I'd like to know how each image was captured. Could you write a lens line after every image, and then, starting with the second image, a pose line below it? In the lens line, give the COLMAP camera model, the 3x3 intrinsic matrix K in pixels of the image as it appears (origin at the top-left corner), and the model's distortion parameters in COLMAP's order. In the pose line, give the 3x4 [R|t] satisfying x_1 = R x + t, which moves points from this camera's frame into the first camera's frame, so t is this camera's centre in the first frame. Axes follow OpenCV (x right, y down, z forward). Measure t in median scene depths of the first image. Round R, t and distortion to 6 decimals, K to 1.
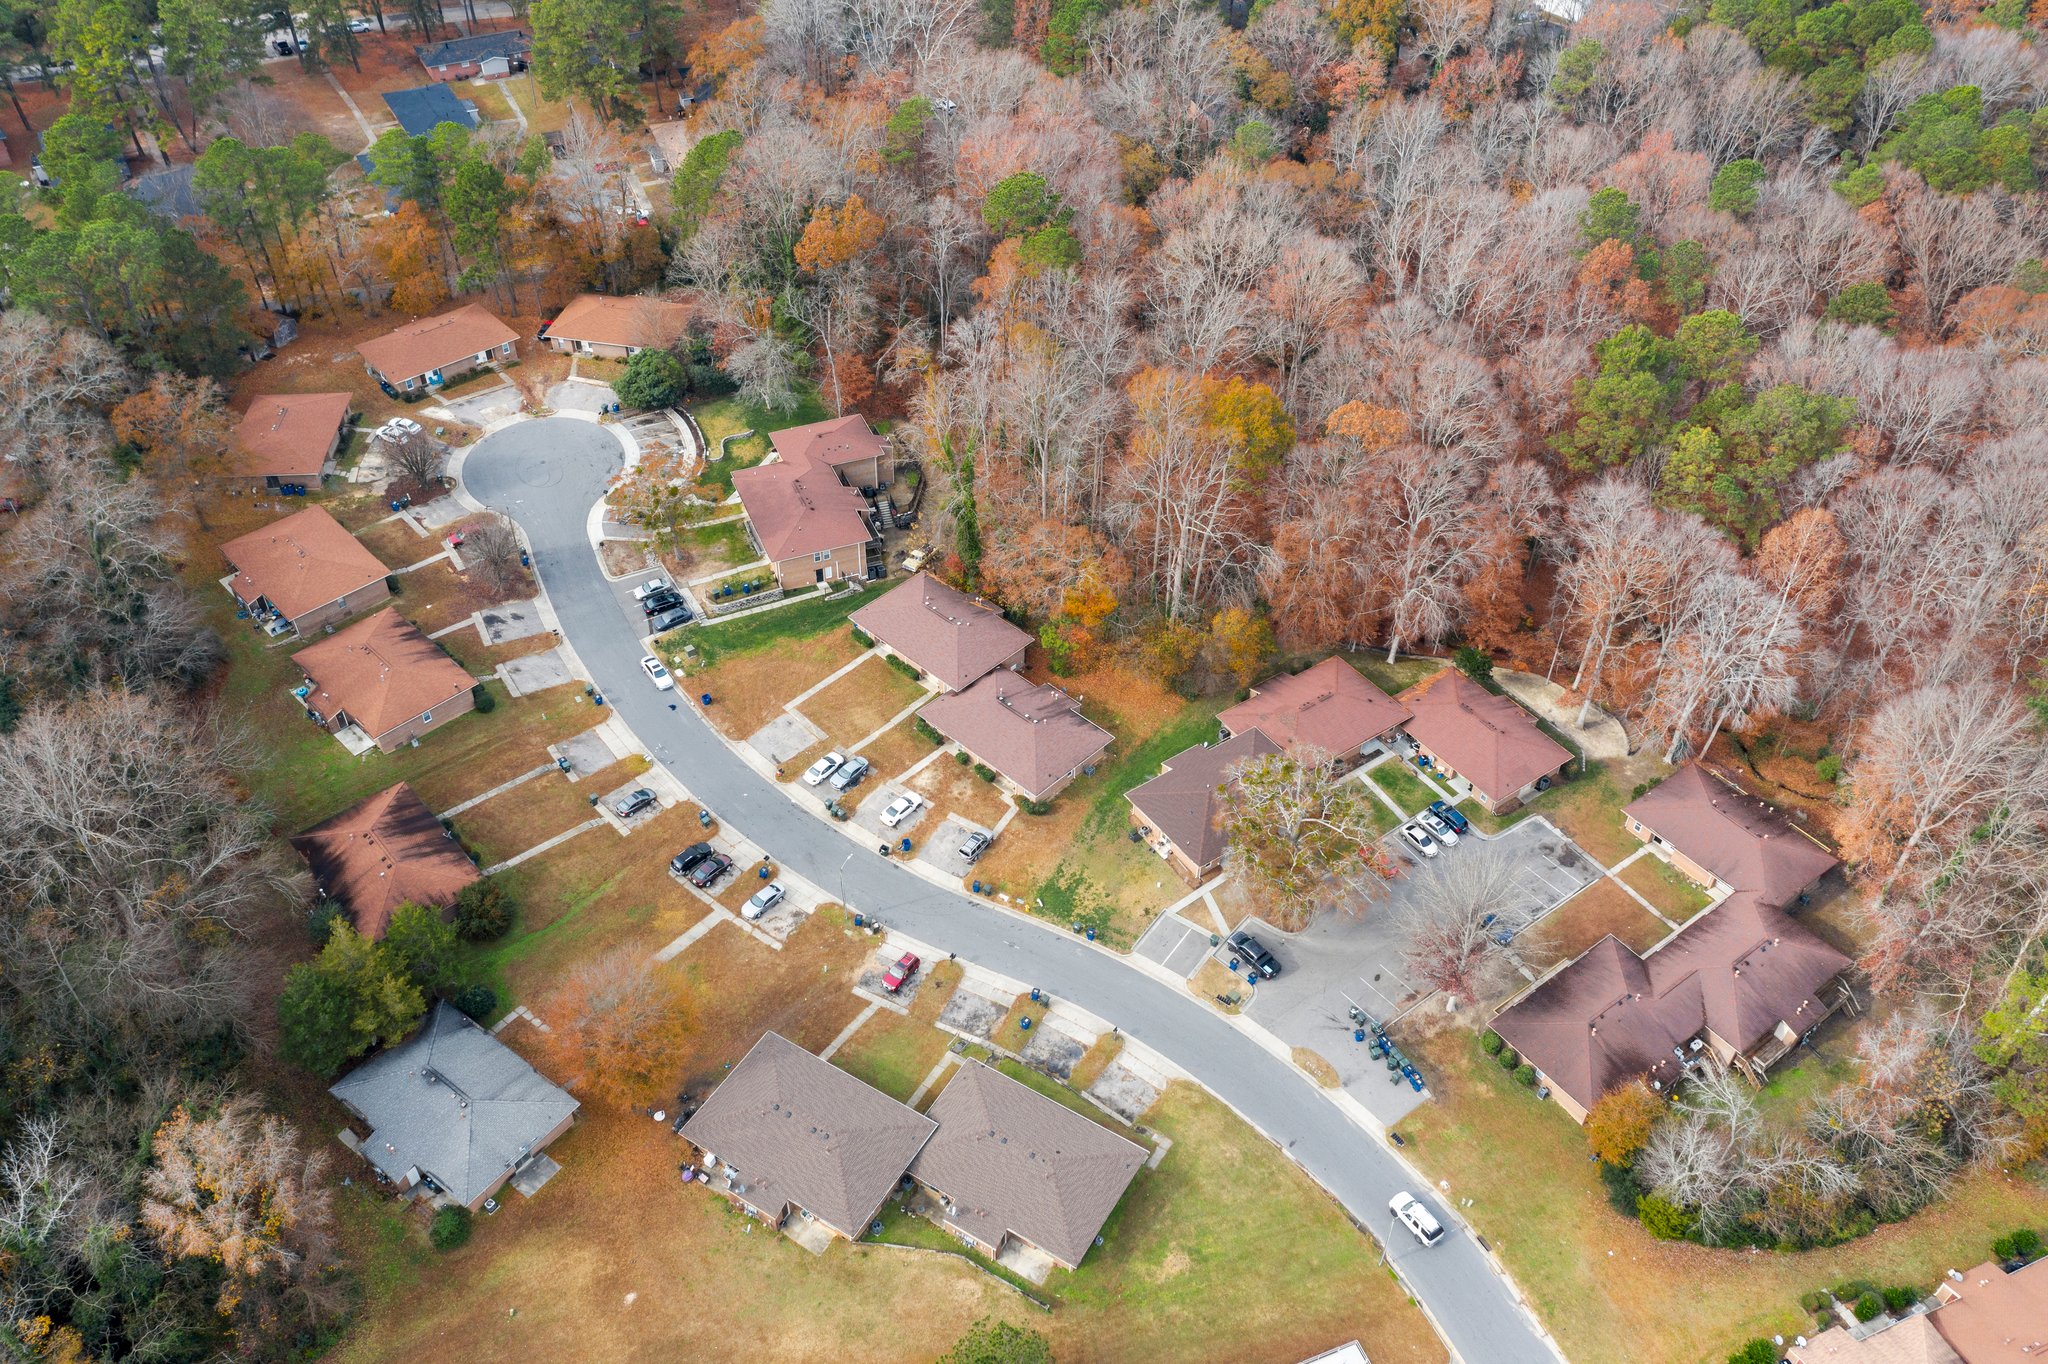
lens RADIAL K [[1644.8, 0, 1027.5], [0, 1644.8, 689.2], [0, 0, 1]] dist [0.001306, 0.005381]
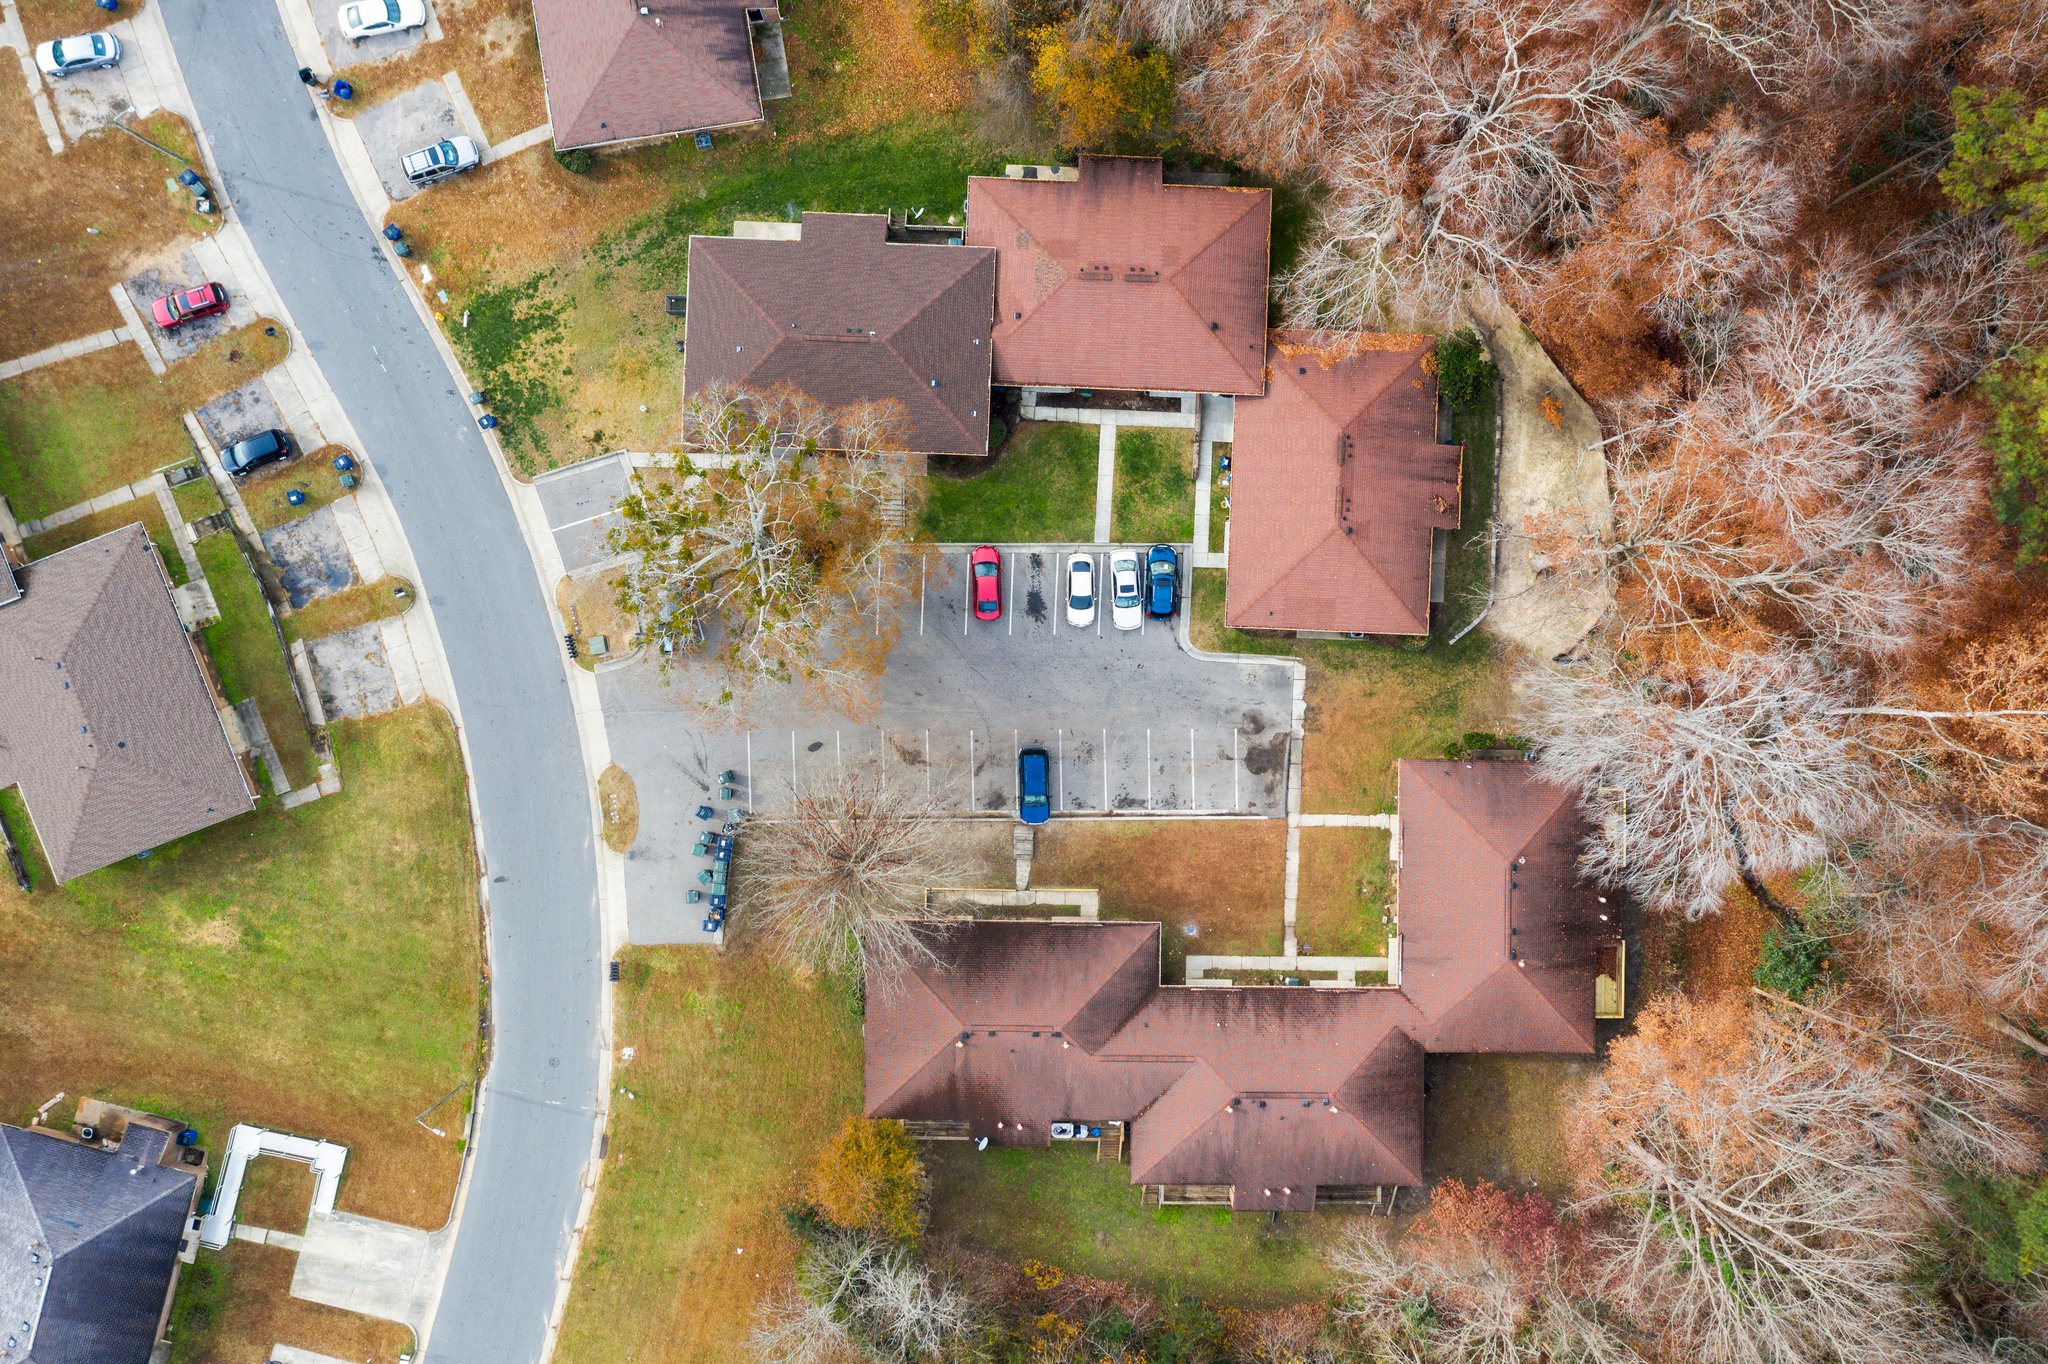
lens RADIAL K [[1666.7, 0, 1027.9], [0, 1666.7, 644.3], [0, 0, 1]] dist [0.006647, 0.004170]
pose [[0.792921, 0.609322, -0.001686, 0.243911], [-0.405263, 0.529439, 0.745289, -0.347354], [0.455014, -0.590272, 0.666739, 0.600112]]
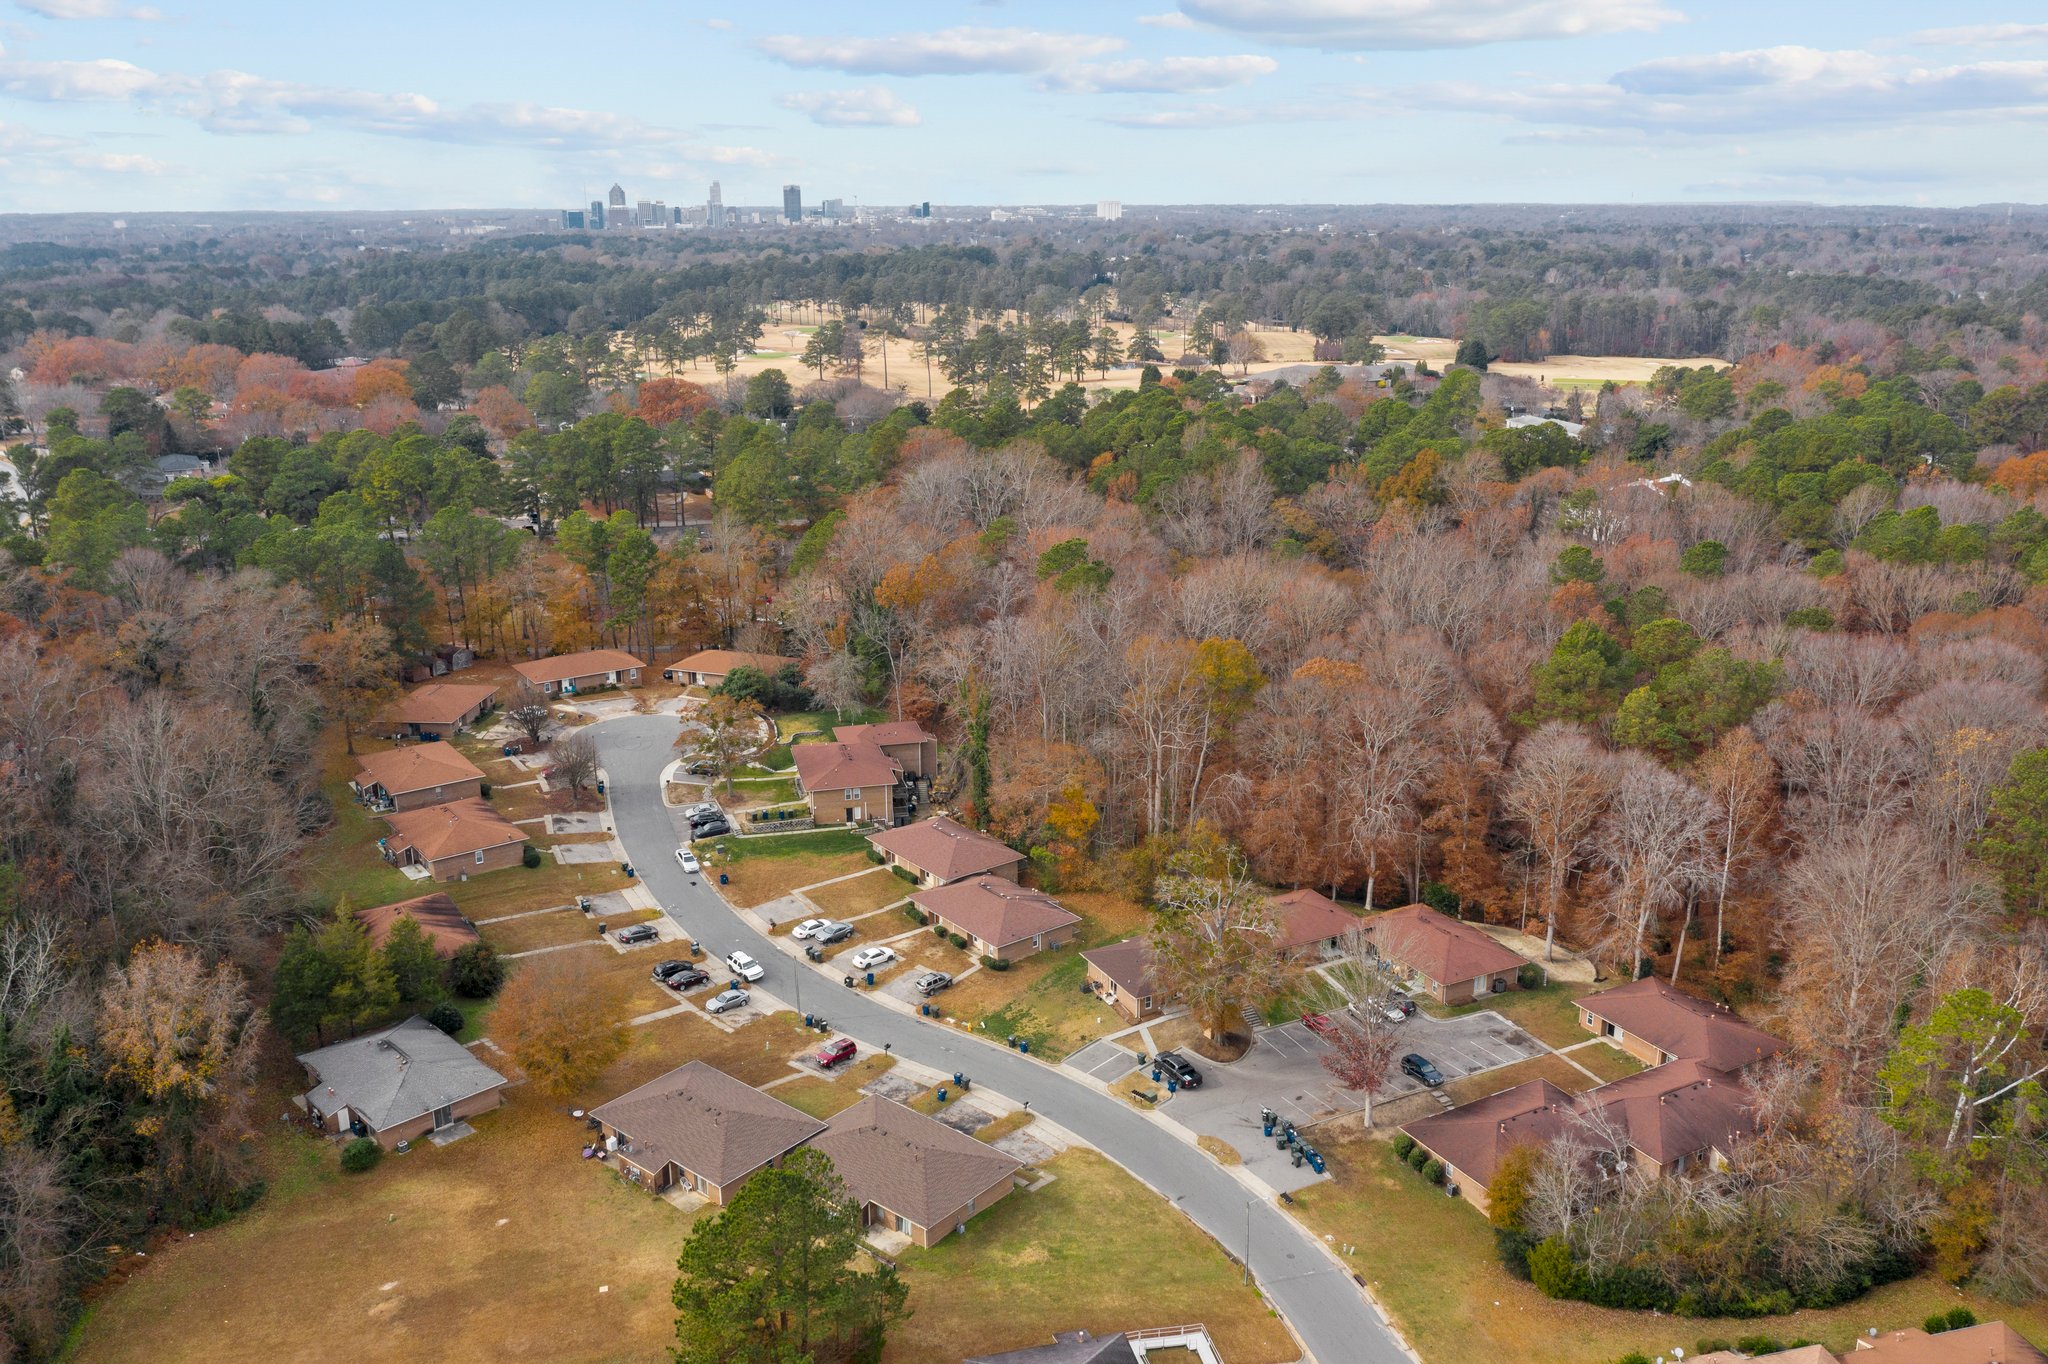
lens RADIAL K [[1652.3, 0, 1024.0], [0, 1652.3, 682.0], [0, 0, 1]] dist [-0.003936, 0.007101]
pose [[0.988777, 0.022315, -0.147722, 0.181489], [-0.084798, 0.897898, -0.431958, 0.380163], [0.123000, 0.439637, 0.889714, -0.031680]]
